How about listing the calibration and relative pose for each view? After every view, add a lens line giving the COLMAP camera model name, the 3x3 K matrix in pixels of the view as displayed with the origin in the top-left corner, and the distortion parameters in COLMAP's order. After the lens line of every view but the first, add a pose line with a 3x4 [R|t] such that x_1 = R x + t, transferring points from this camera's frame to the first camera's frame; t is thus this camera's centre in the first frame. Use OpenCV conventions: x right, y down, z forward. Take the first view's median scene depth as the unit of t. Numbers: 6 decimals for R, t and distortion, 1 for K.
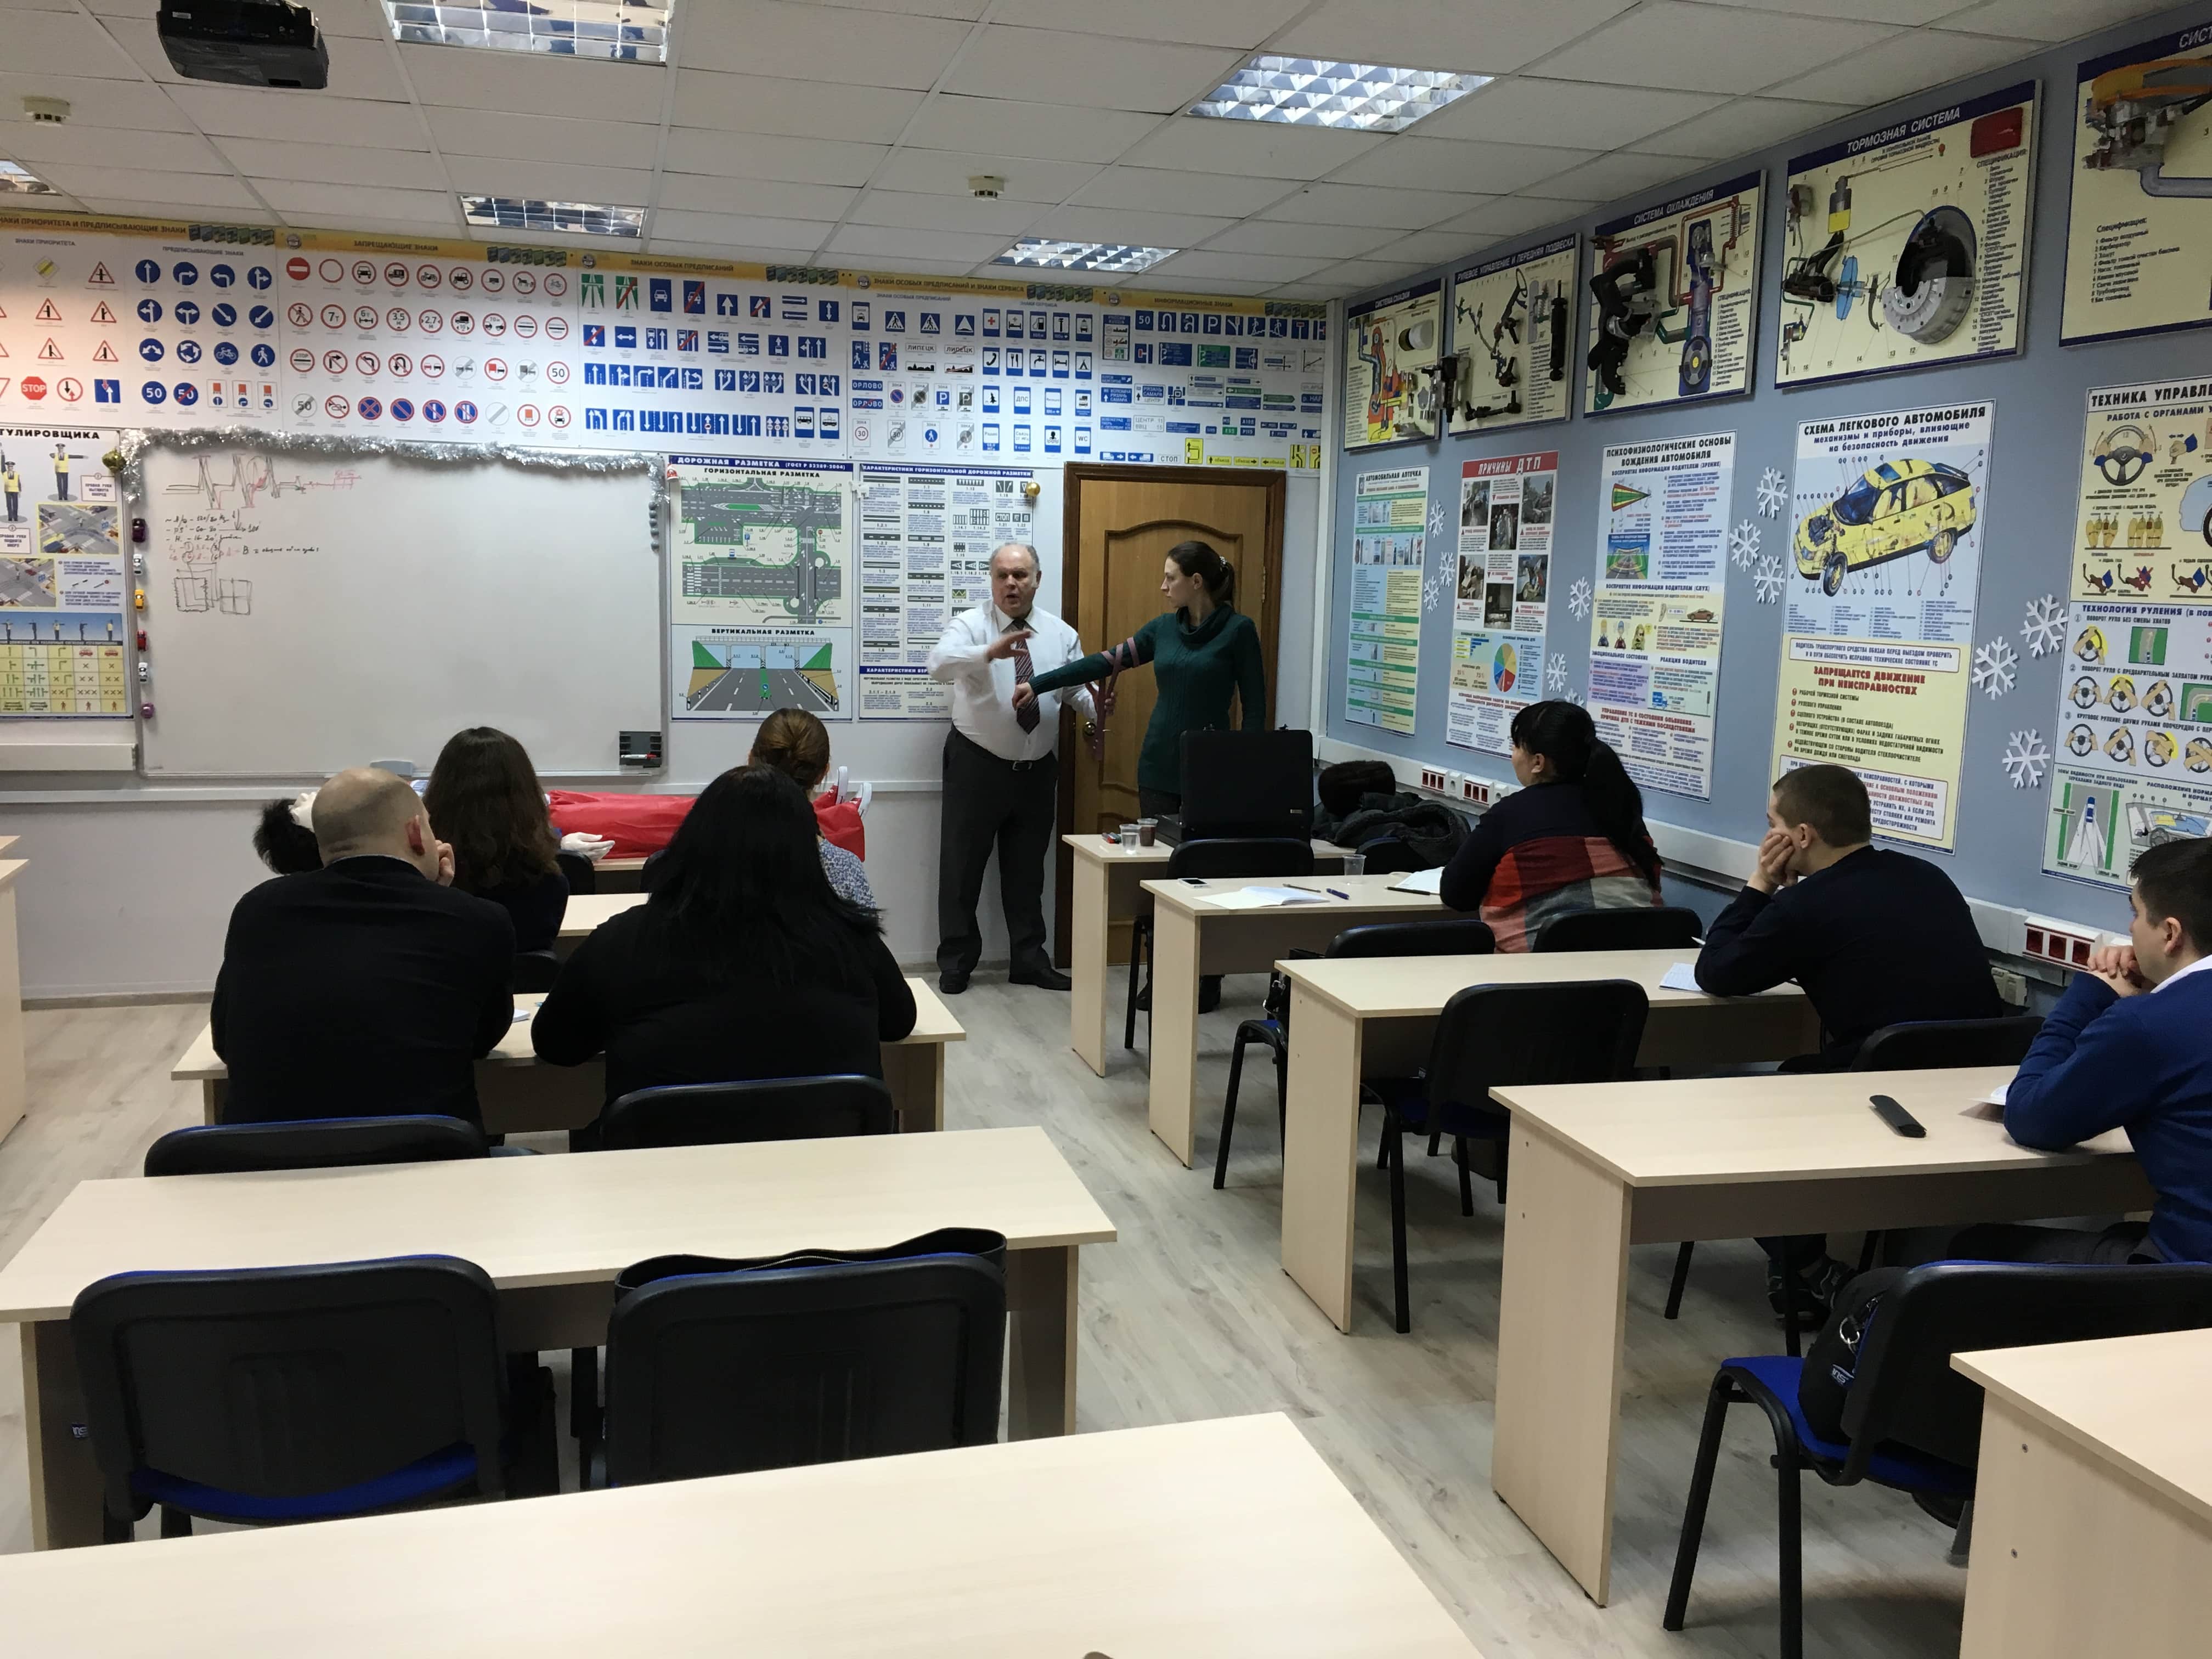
lens RADIAL K [[1875.3, 0, 1107.6], [0, 1875.3, 829.1], [0, 0, 1]] dist [0.086868, -0.122897]
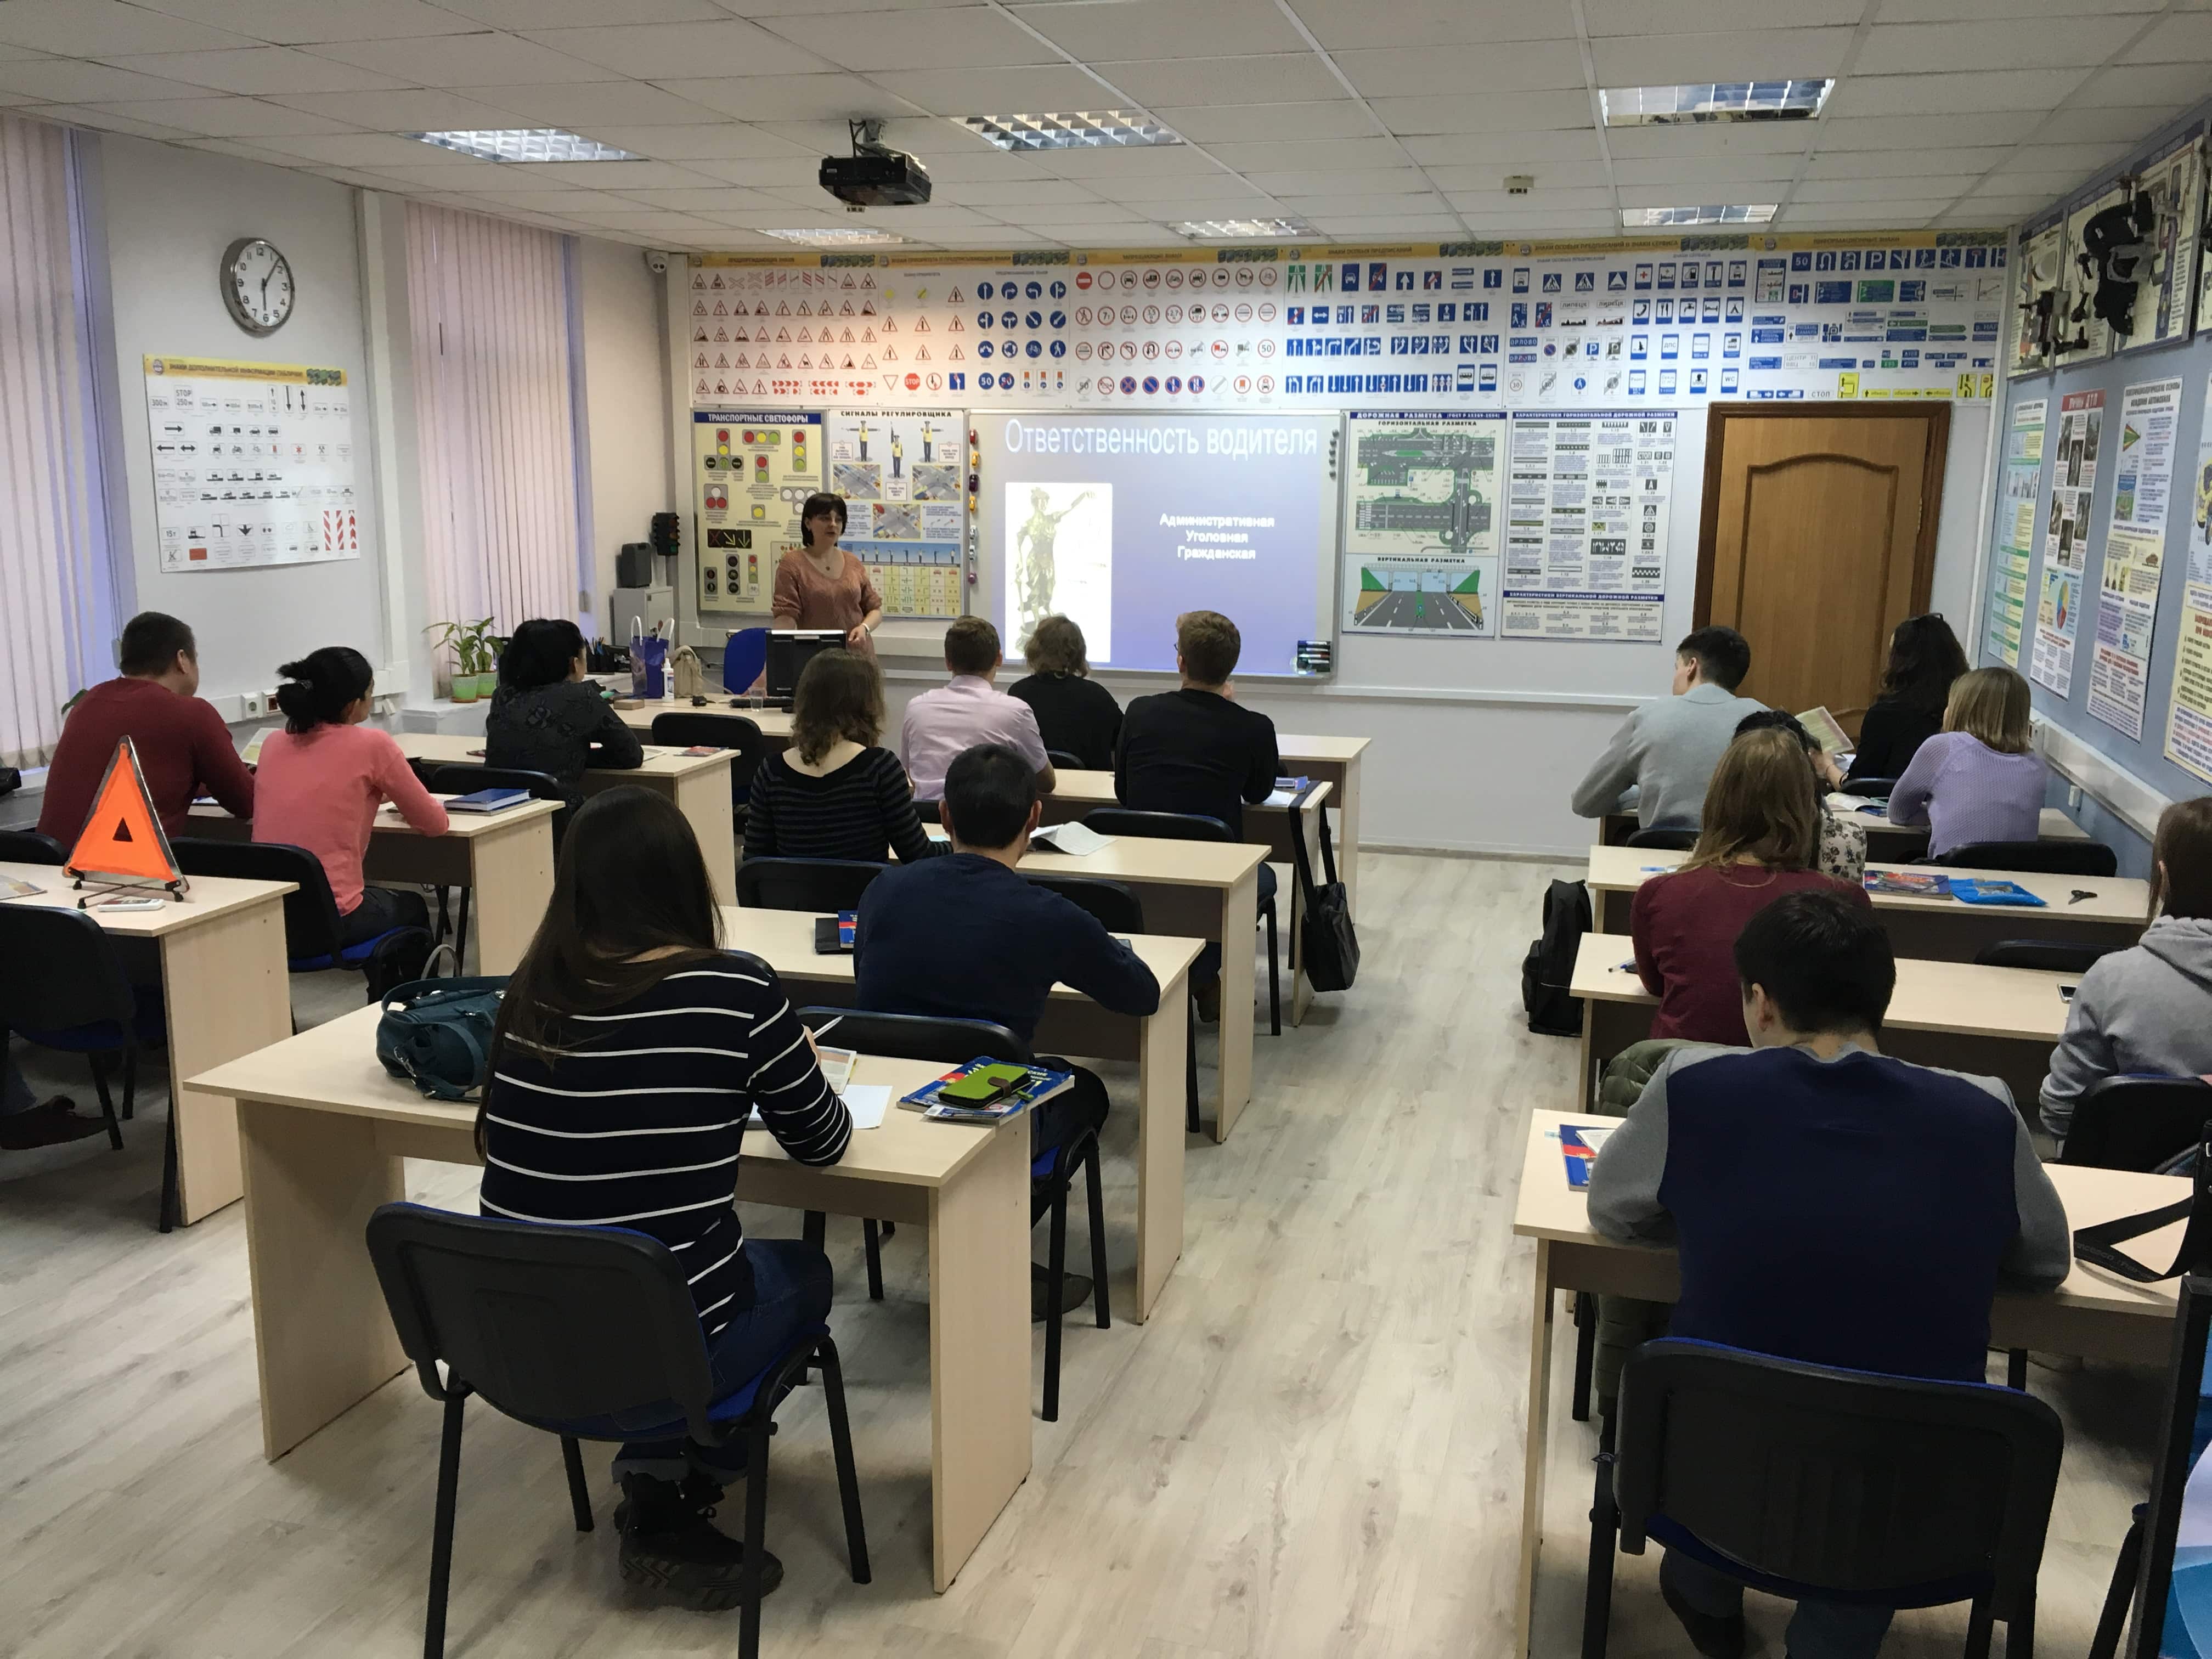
lens RADIAL K [[1875.3, 0, 1106.3], [0, 1875.3, 837.8], [0, 0, 1]] dist [0.086868, -0.122897]
pose [[0.857283, 0.086948, -0.507450, 0.269341], [-0.060645, 0.995829, 0.068174, -0.000470], [0.511261, -0.027670, 0.858980, -0.118041]]
